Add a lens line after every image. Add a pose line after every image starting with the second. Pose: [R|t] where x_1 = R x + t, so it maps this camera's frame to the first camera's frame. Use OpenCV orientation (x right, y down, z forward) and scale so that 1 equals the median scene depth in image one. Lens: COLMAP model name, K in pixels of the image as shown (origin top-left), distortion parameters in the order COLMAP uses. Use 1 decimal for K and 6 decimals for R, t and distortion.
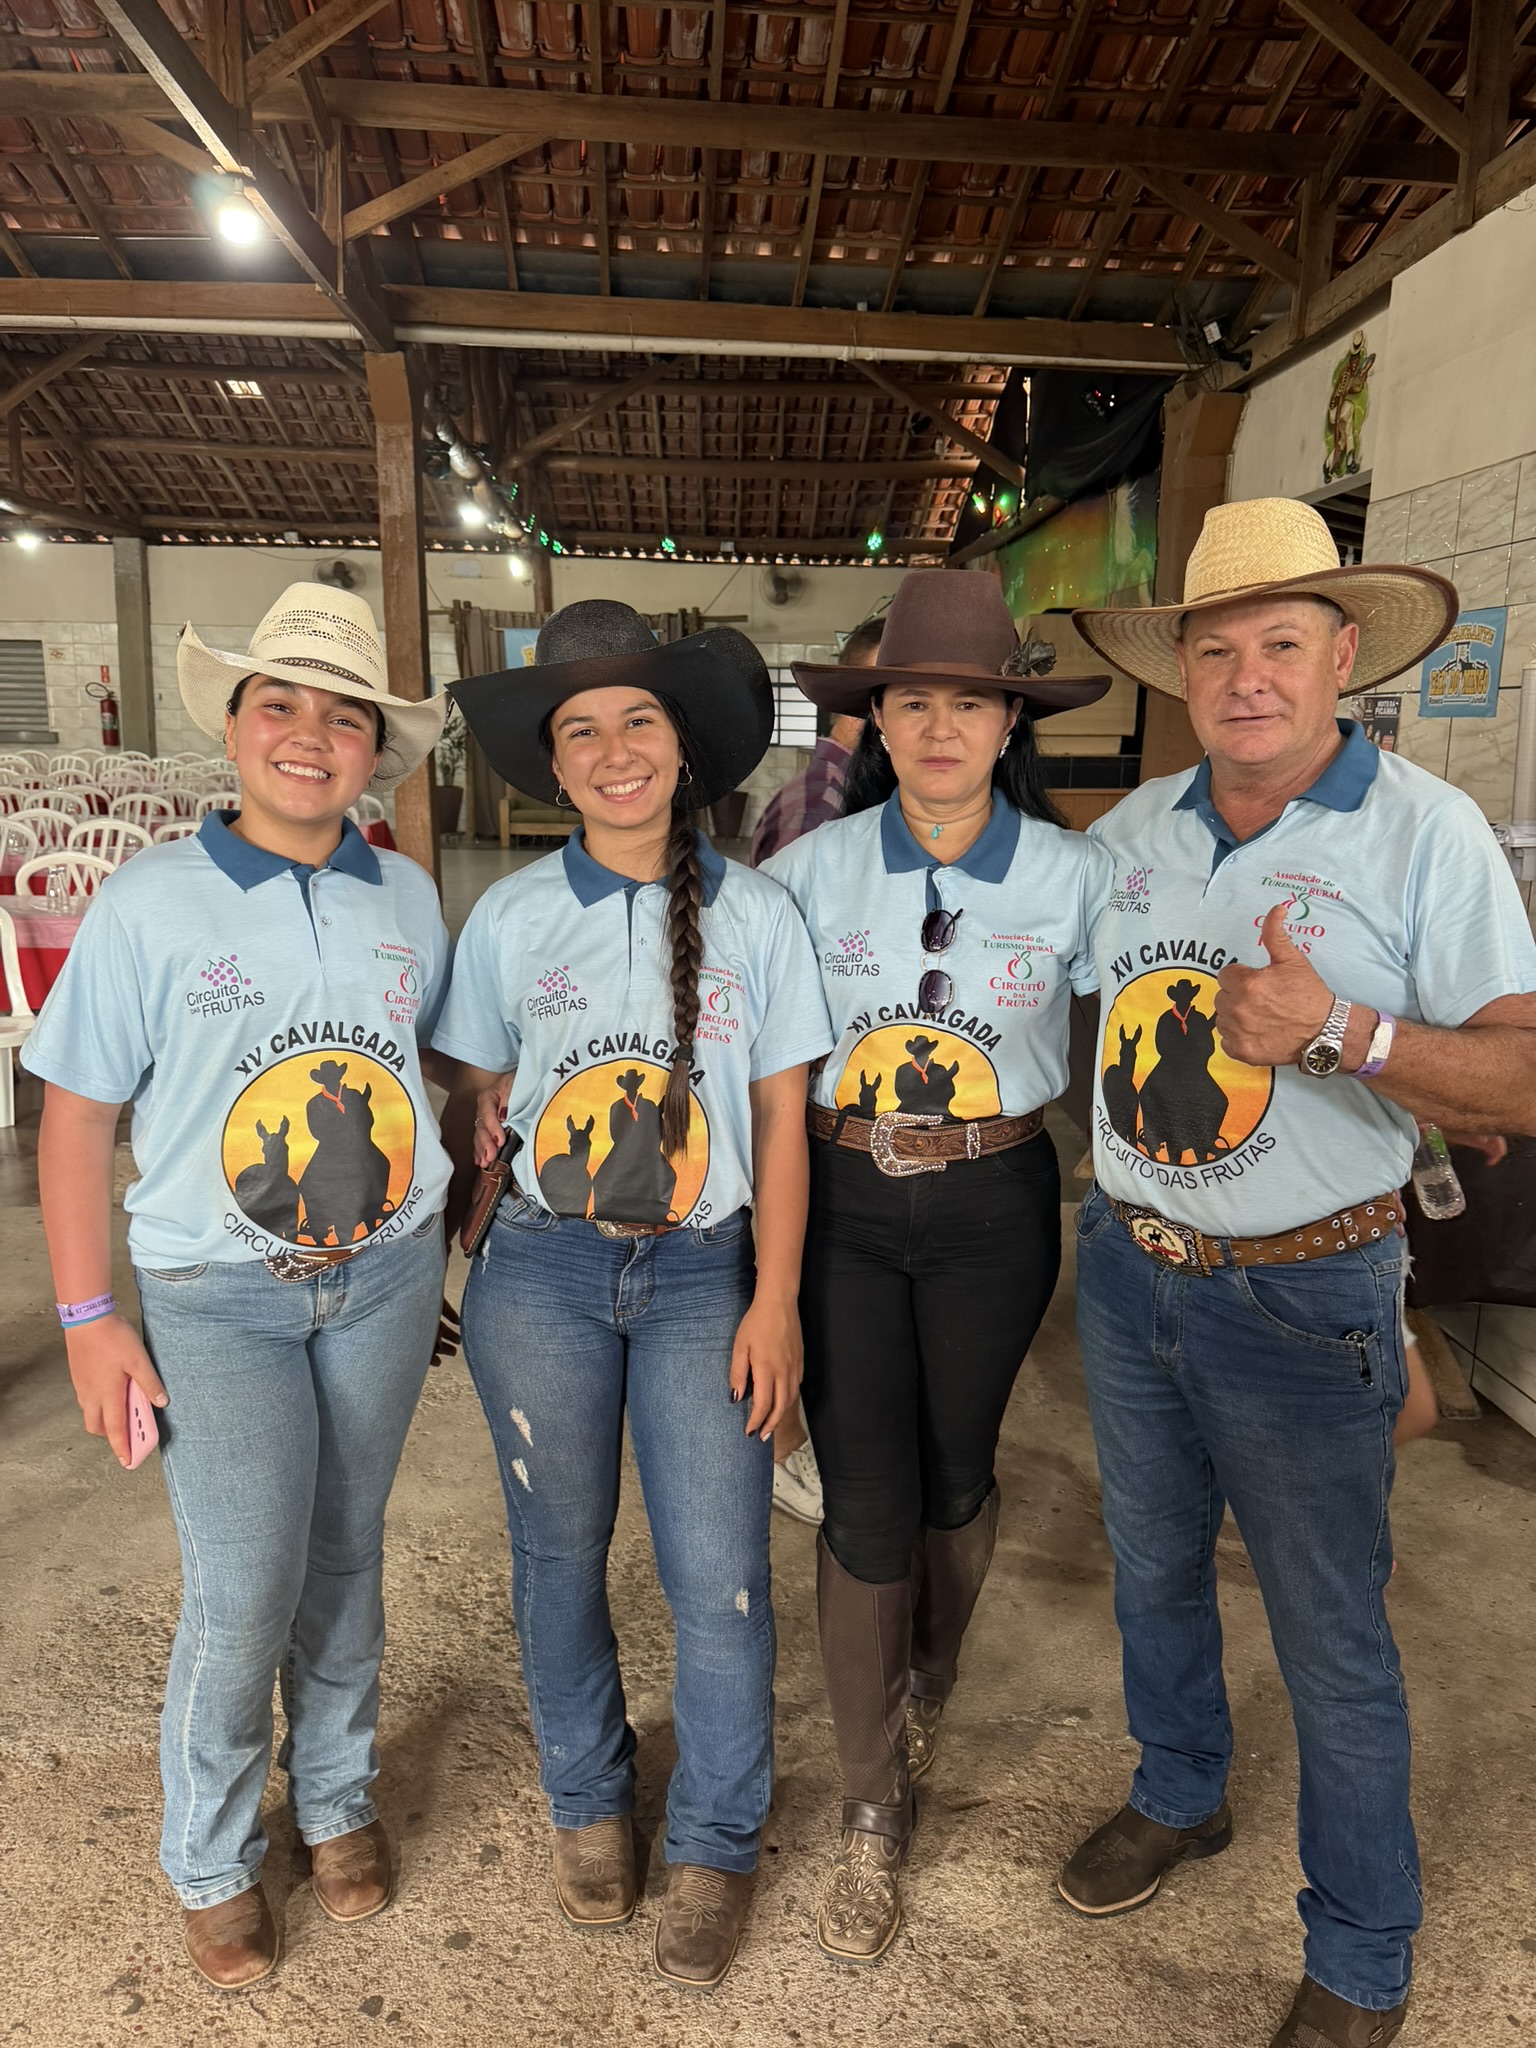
lens RADIAL K [[1492.8, 0, 765.6], [0, 1492.8, 979.6], [0, 0, 1]] dist [-0.004741, 0.001614]
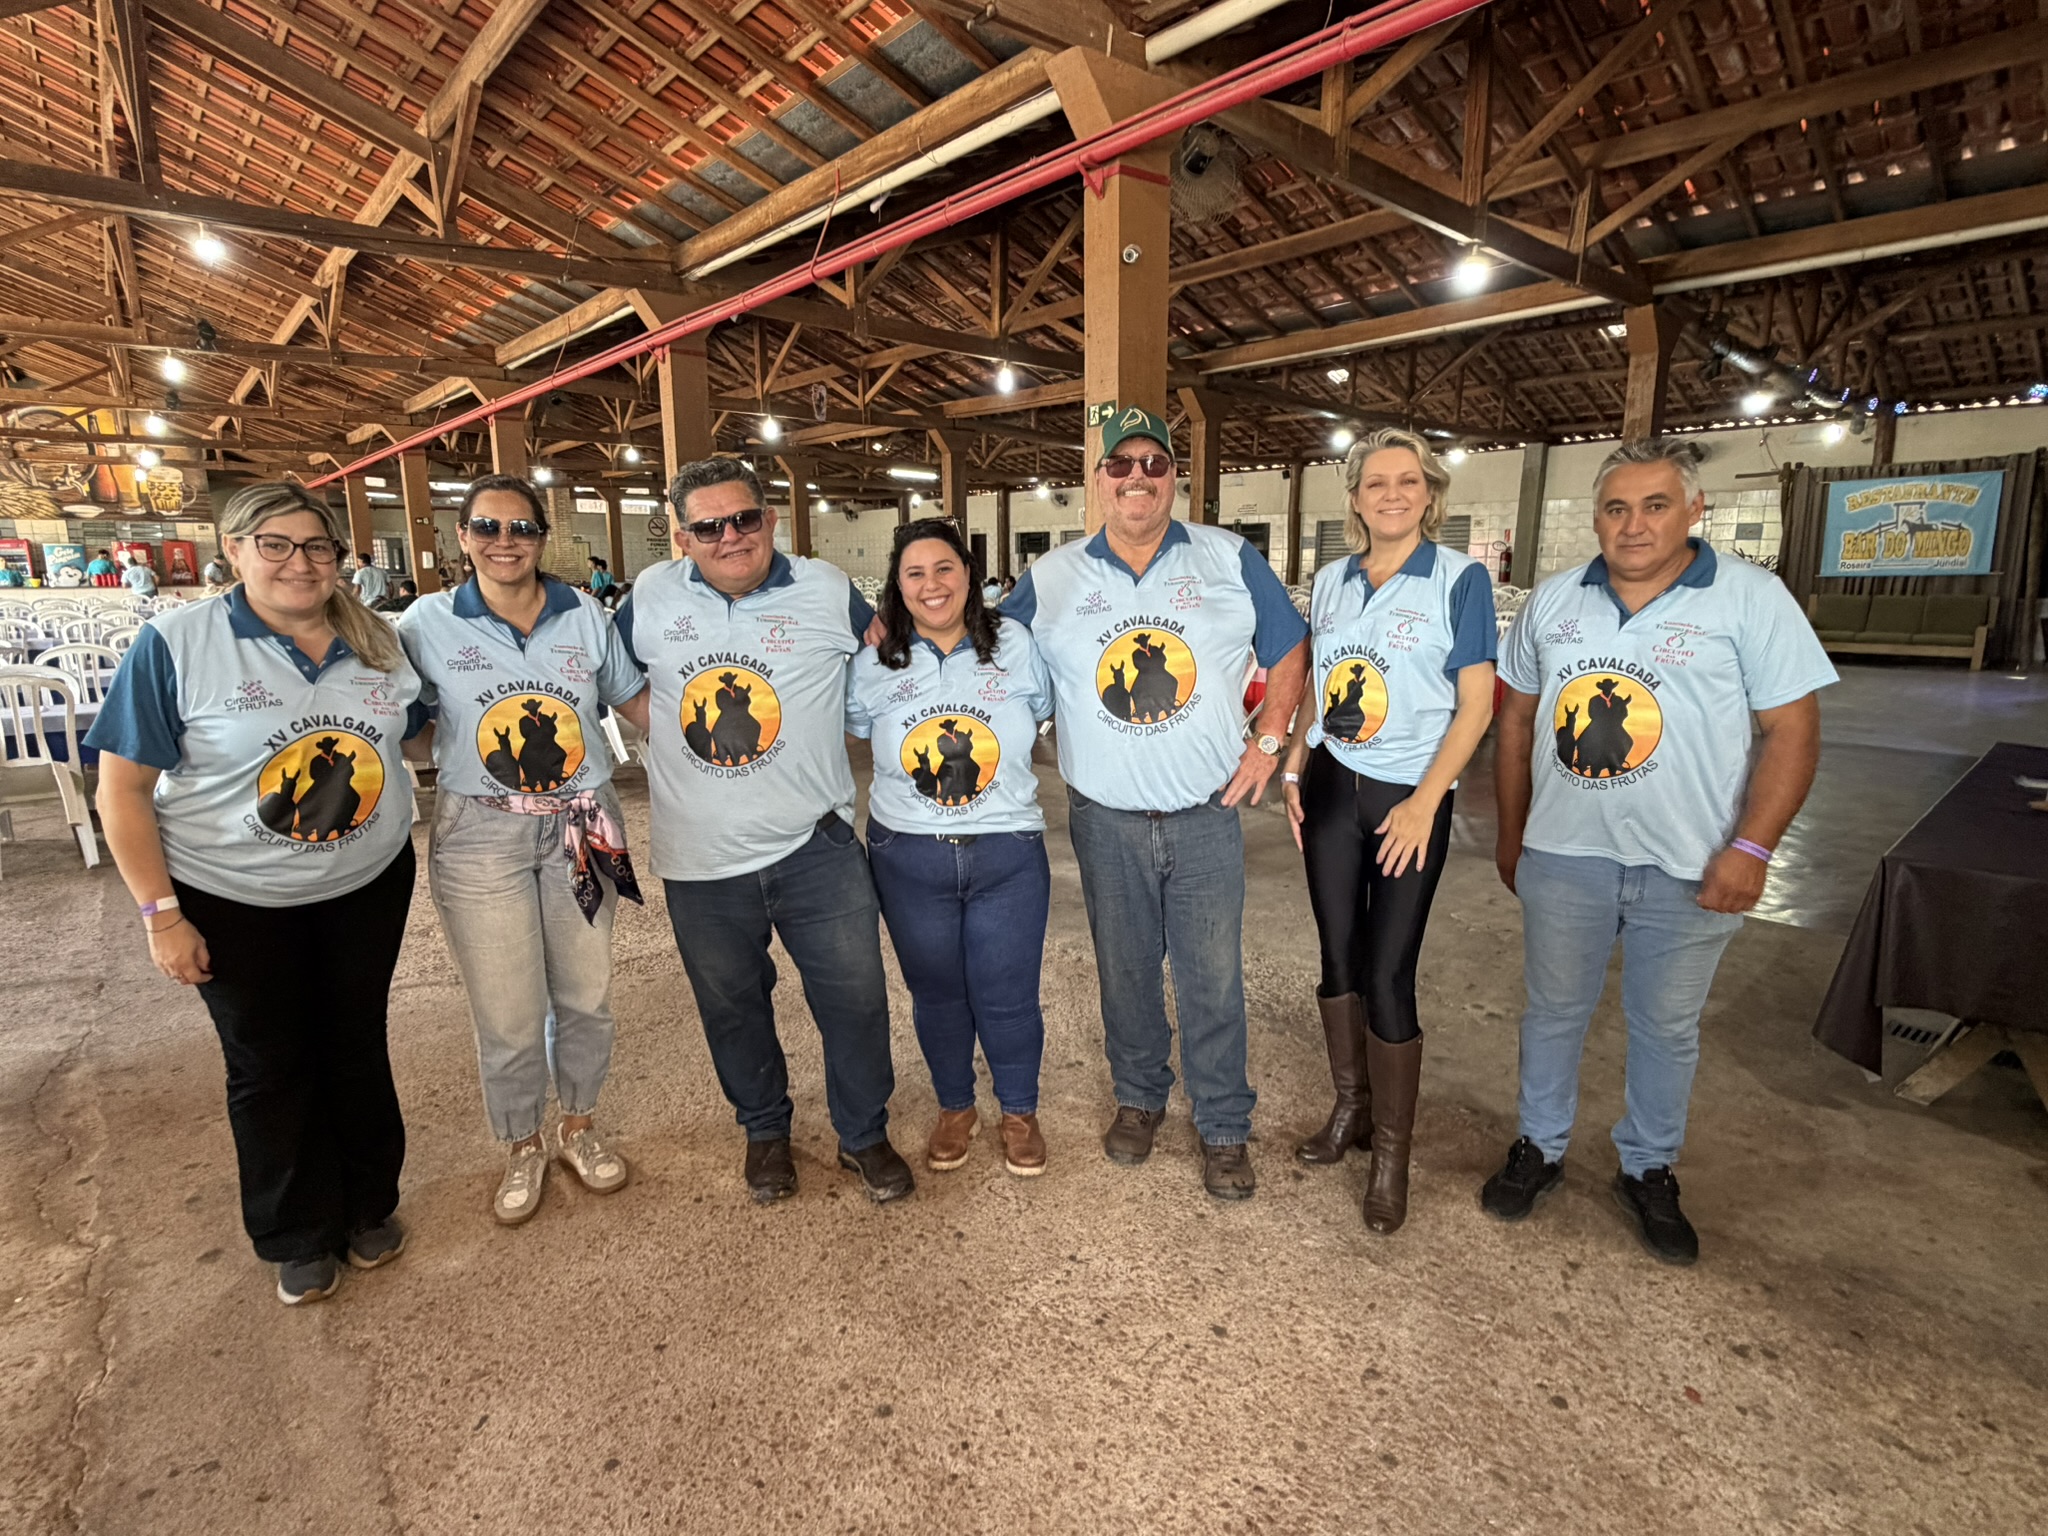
lens RADIAL K [[1024.2, 0, 1024.0], [0, 1024.2, 768.0], [0, 0, 1]] dist [-0.001894, -0.000886]
pose [[0.621362, 0.124892, -0.773506, 0.096248], [-0.109191, 0.991384, 0.072357, 0.011082], [0.775878, 0.039500, 0.629645, -0.041404]]
